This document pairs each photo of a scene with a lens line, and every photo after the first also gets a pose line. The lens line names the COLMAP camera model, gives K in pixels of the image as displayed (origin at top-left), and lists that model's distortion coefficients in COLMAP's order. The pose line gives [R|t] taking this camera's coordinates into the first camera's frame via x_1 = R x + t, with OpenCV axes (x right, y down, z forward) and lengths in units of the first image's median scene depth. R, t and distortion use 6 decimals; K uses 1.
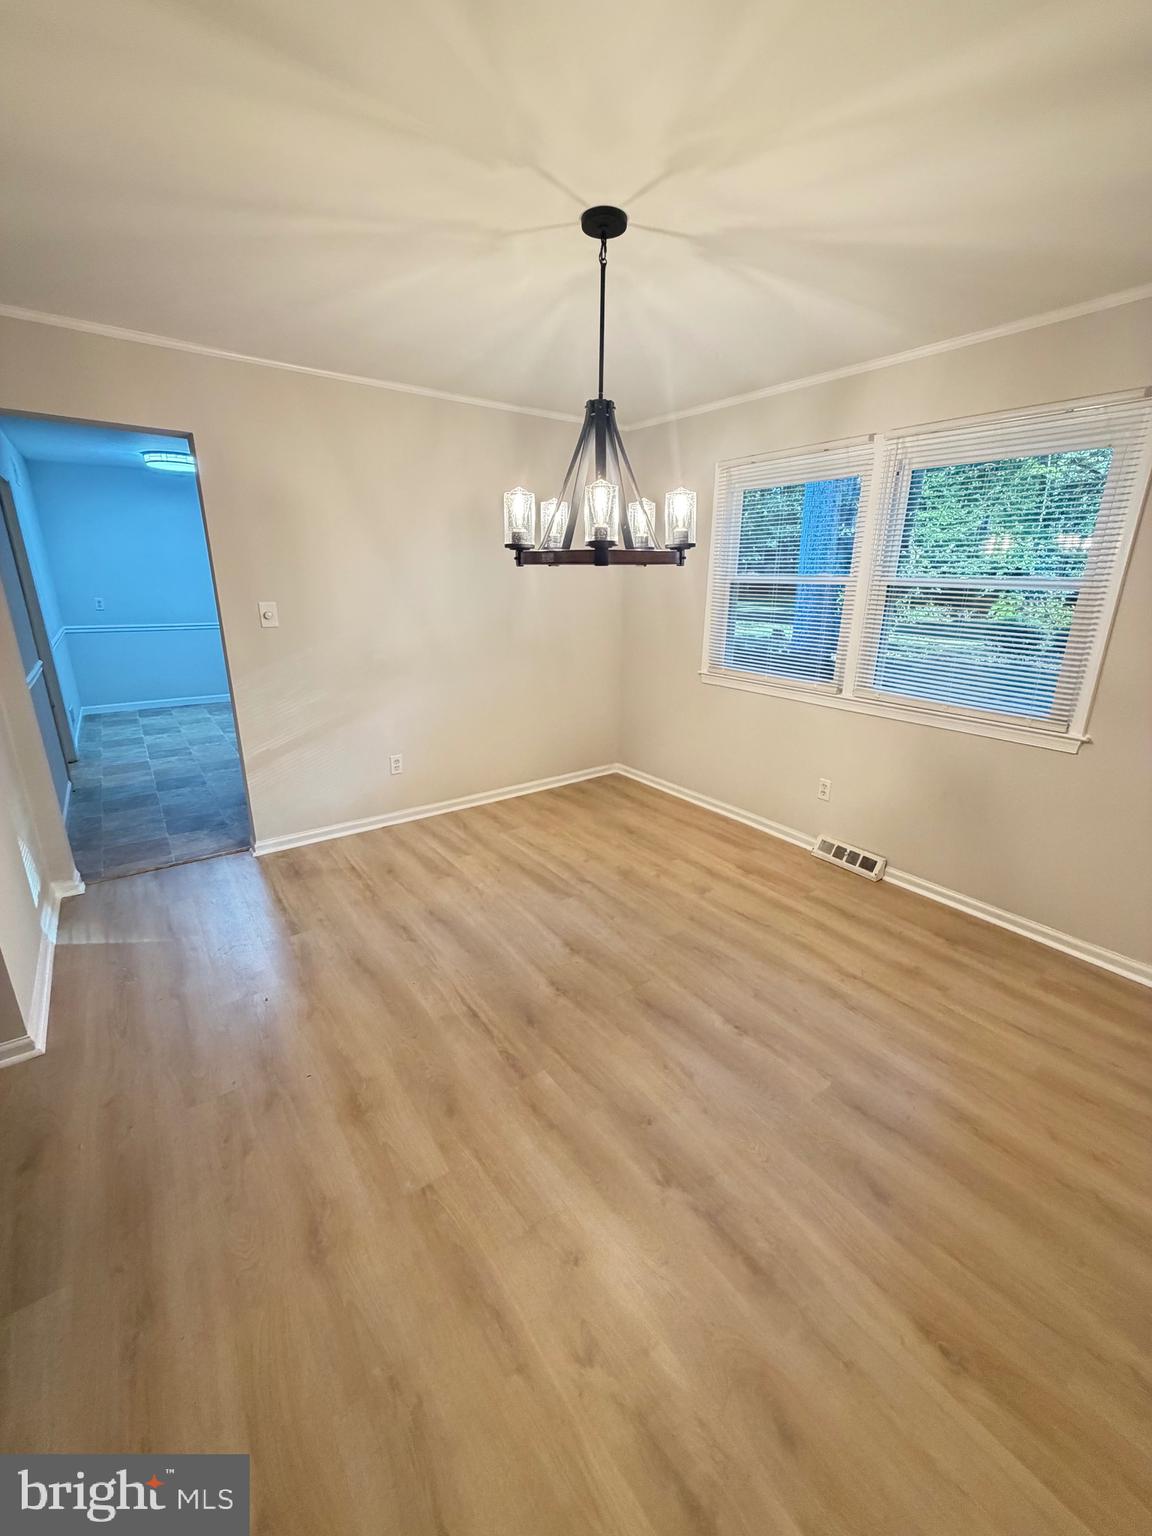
lens RADIAL K [[609.7, 0, 576.0], [0, 609.7, 768.0], [0, 0, 1]] dist [-0.000915, 0.000174]
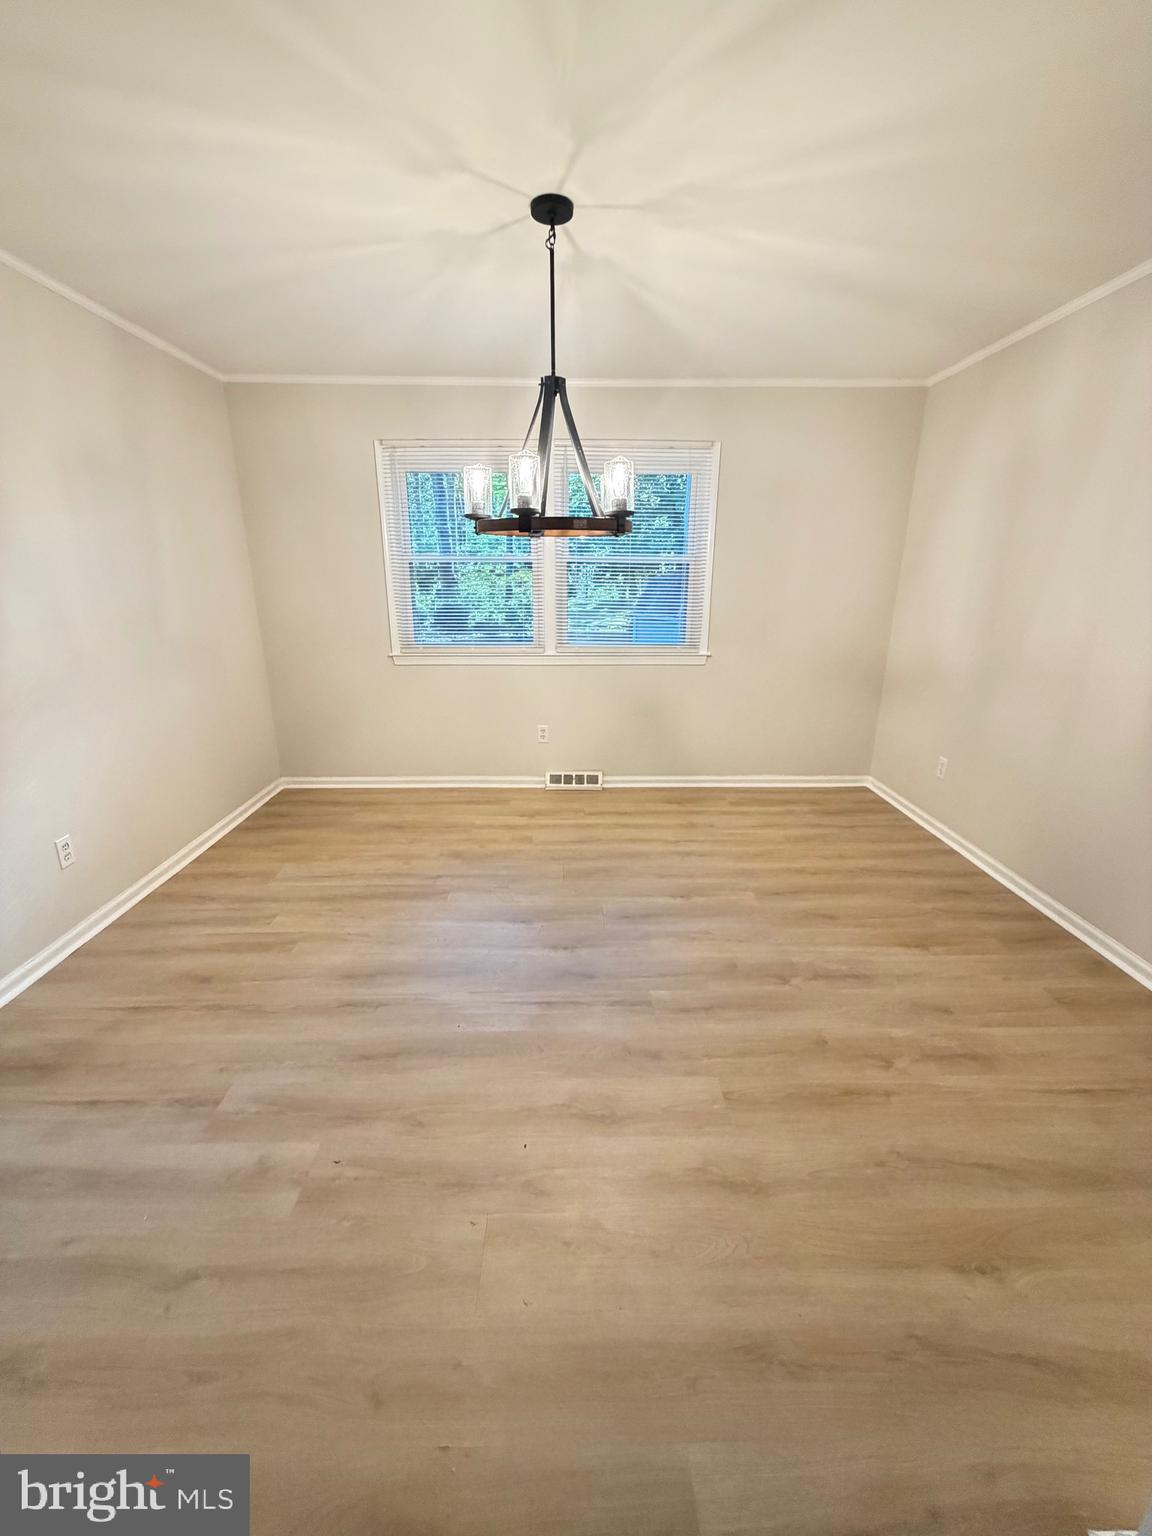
lens RADIAL K [[609.7, 0, 576.0], [0, 609.7, 768.0], [0, 0, 1]] dist [-0.000915, 0.000174]
pose [[0.578369, -0.258447, 0.773753, -0.584685], [0.252077, 0.958690, 0.131795, -0.049108], [-0.775852, 0.118820, 0.619625, 0.242942]]
